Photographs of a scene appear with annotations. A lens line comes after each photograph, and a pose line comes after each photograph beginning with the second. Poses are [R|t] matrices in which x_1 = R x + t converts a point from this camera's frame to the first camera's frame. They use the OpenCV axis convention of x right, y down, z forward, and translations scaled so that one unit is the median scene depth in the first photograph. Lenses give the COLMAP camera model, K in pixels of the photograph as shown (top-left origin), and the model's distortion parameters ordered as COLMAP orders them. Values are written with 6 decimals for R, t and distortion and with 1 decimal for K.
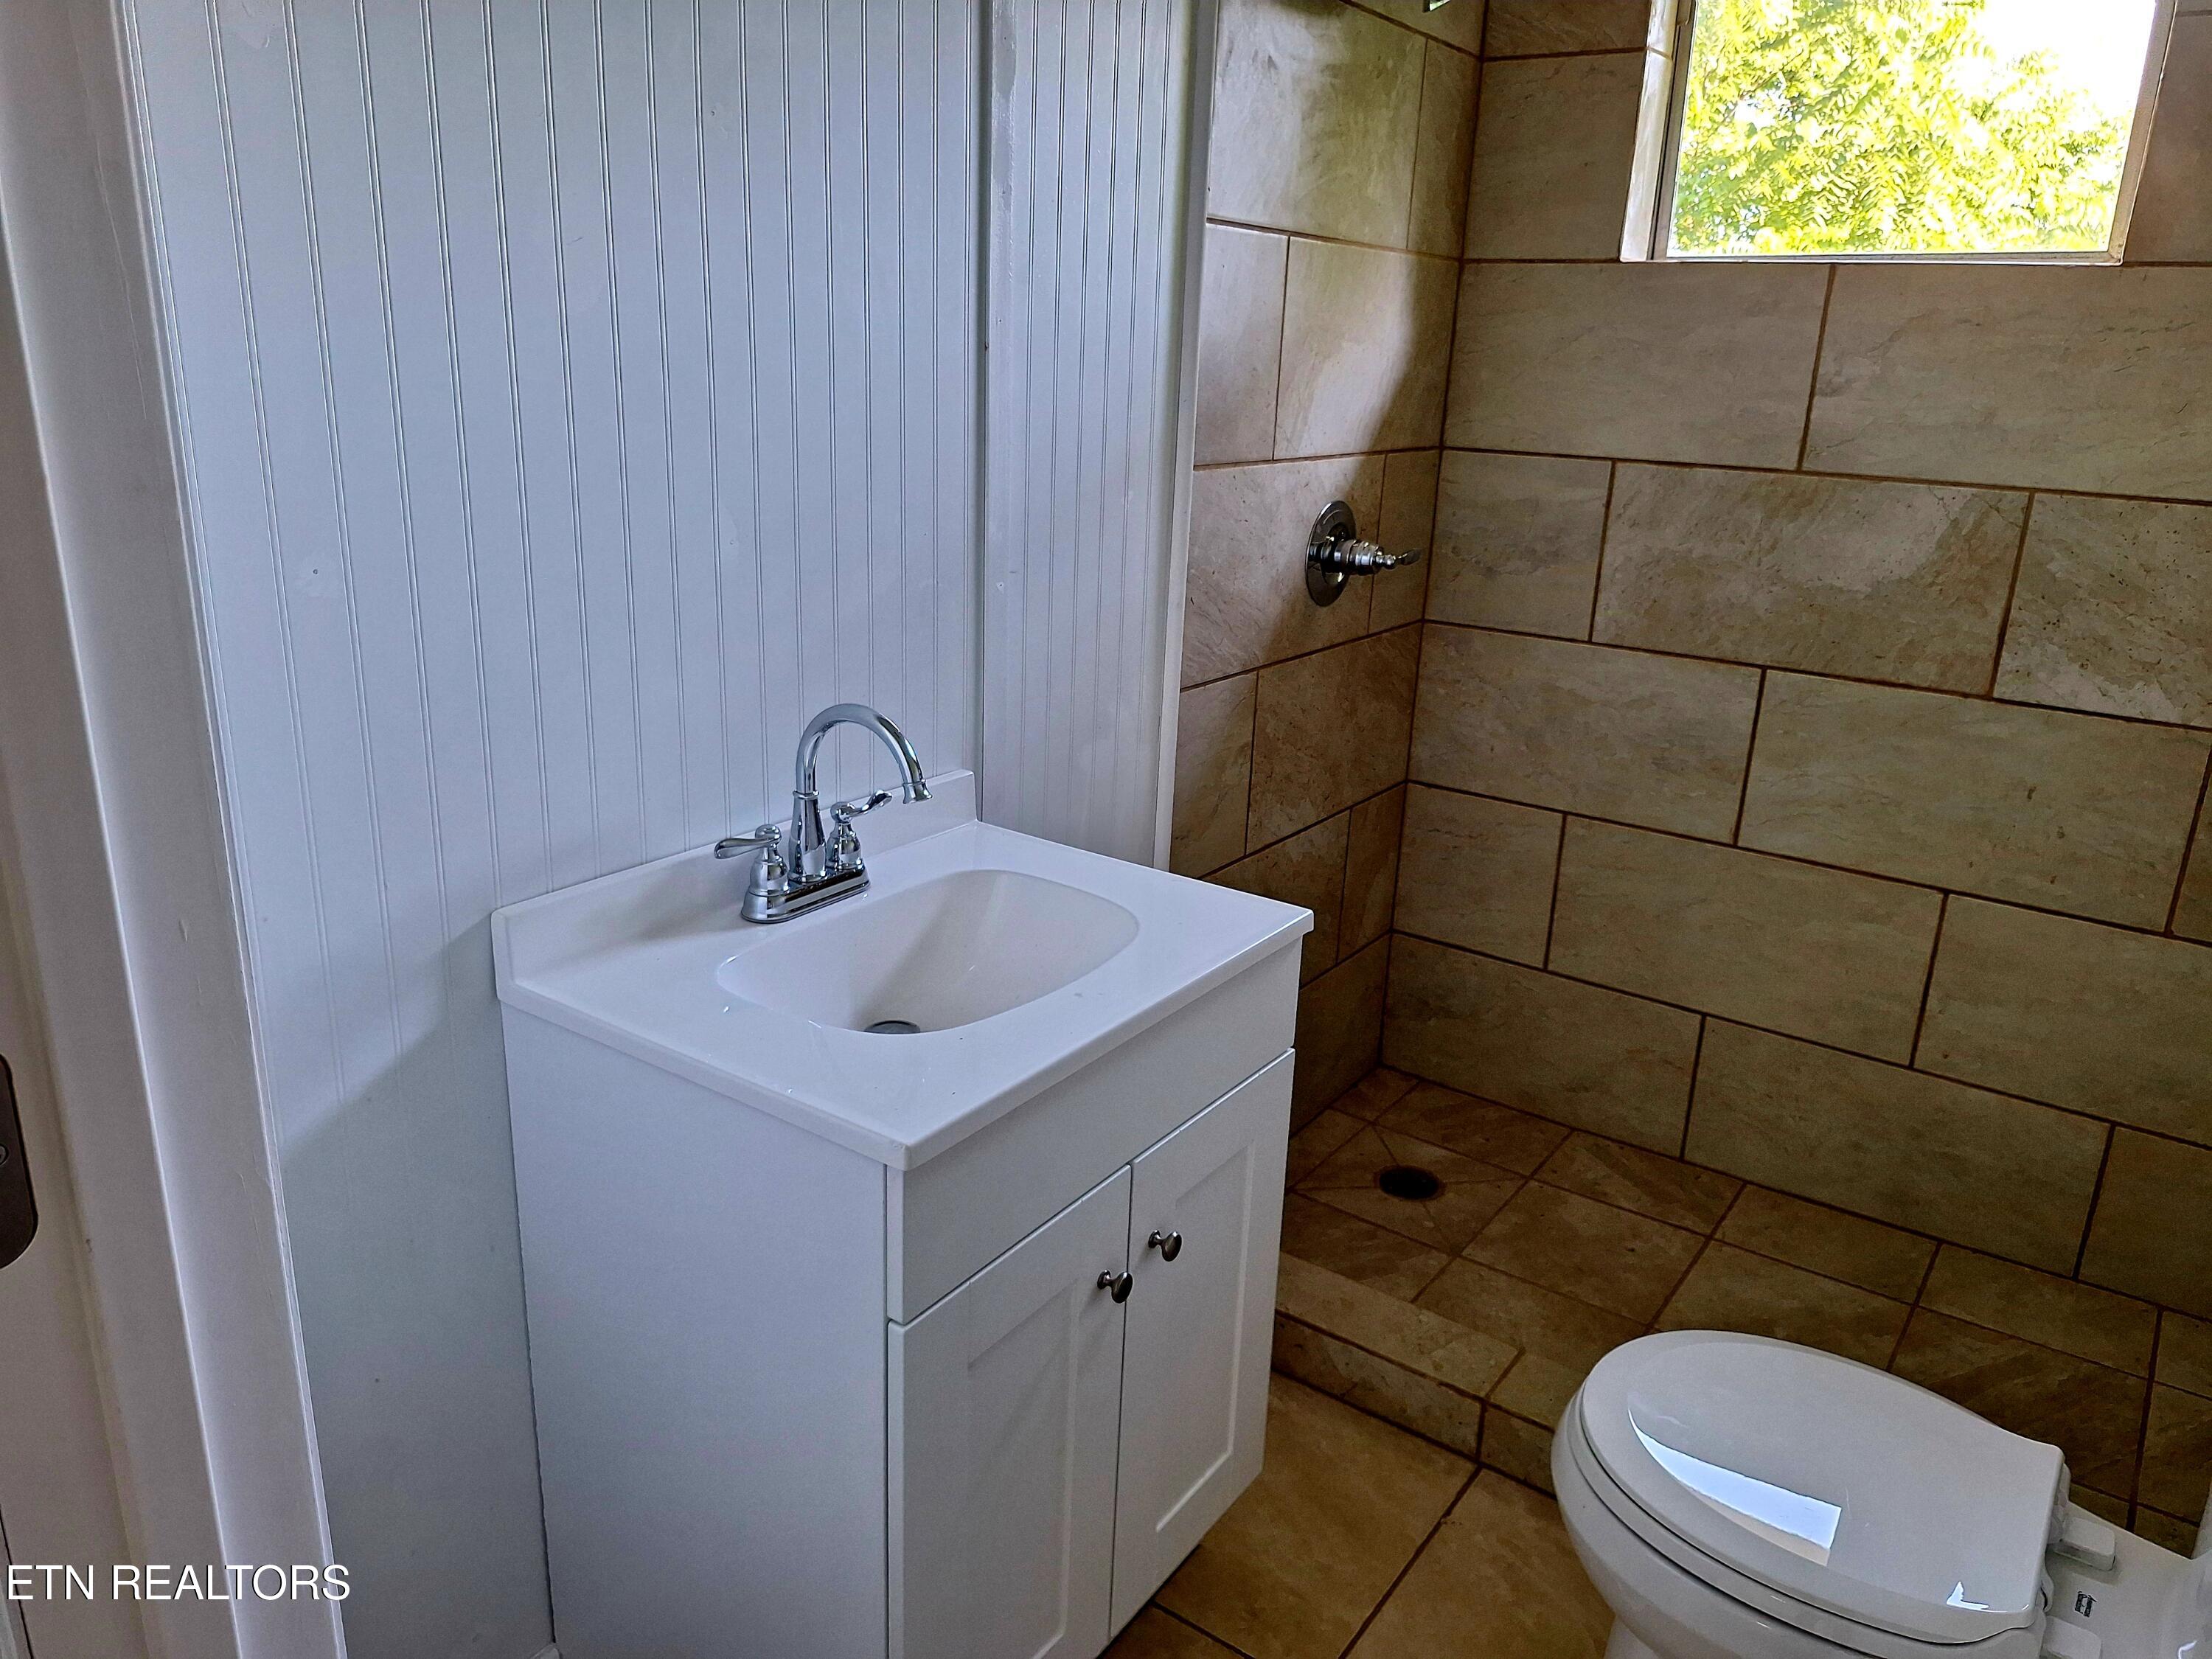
lens RADIAL K [[1549.5, 0, 1107.1], [0, 1549.5, 823.5], [0, 0, 1]] dist [0.080285, -0.091314]
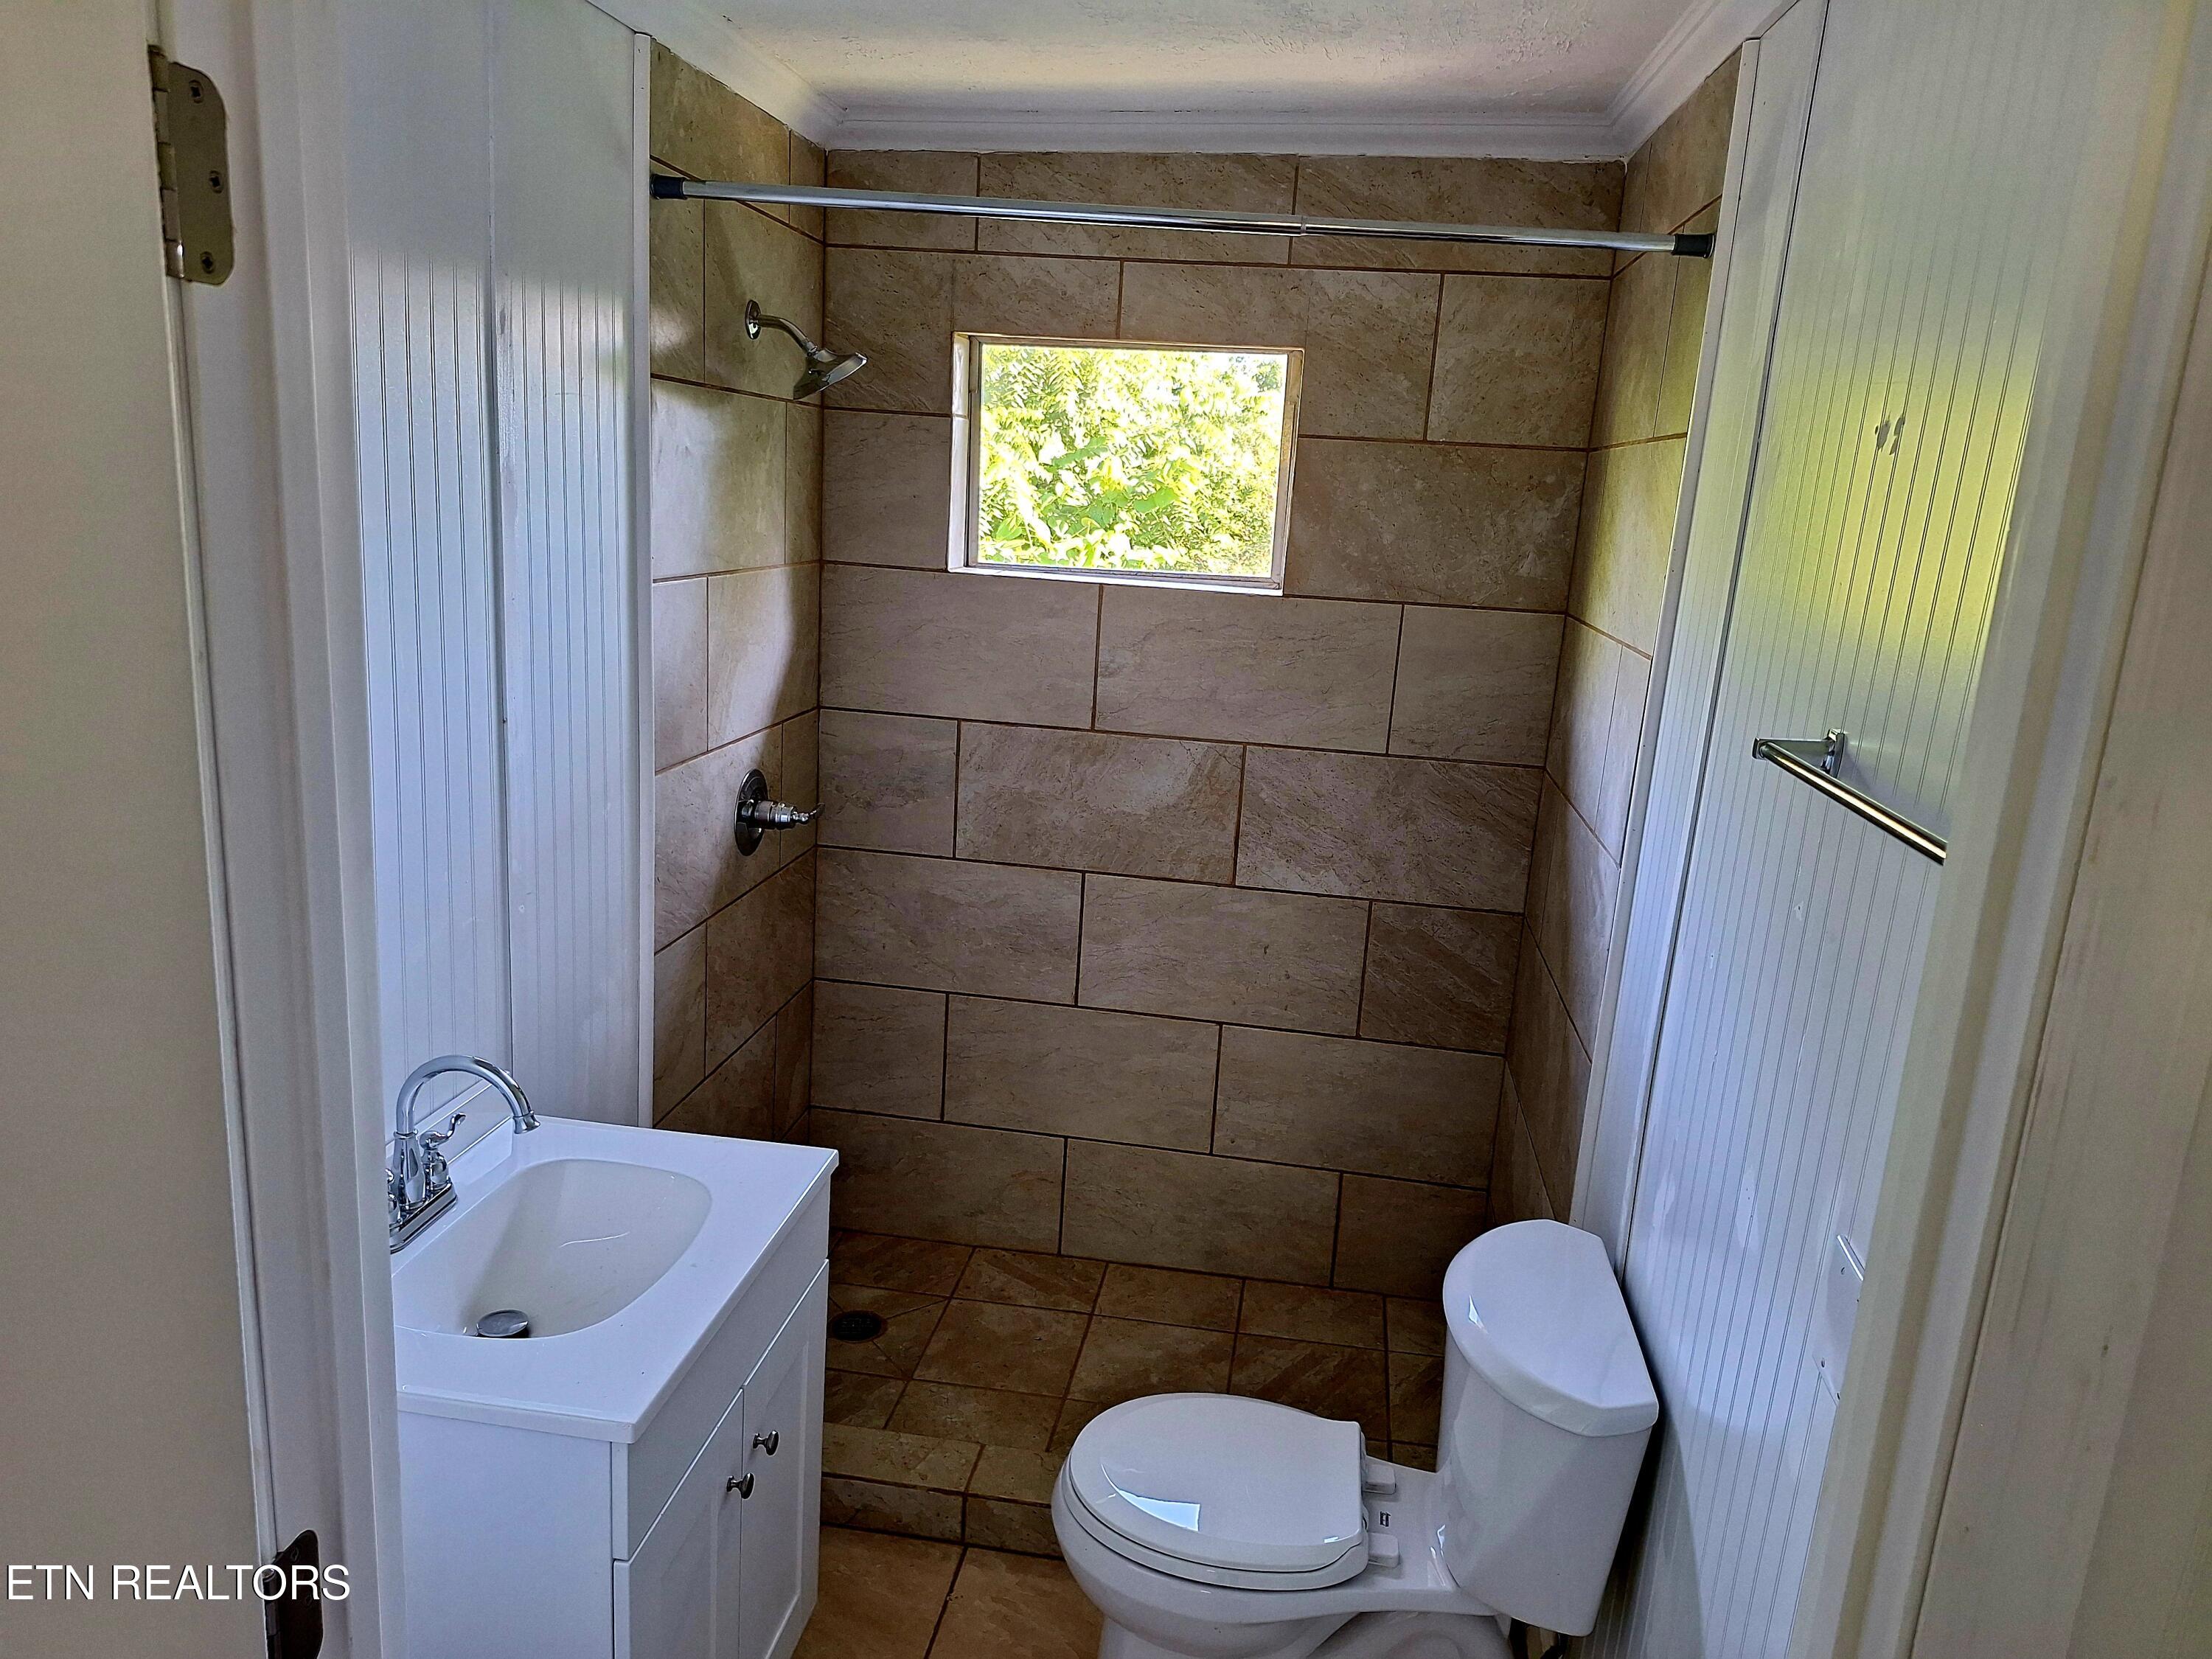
lens RADIAL K [[1549.5, 0, 1101.6], [0, 1549.5, 843.5], [0, 0, 1]] dist [0.080285, -0.091314]
pose [[0.892875, -0.090525, 0.441111, -0.150471], [0.111327, 0.993552, -0.021445, -0.099685], [-0.436325, 0.068255, 0.897196, -0.191180]]
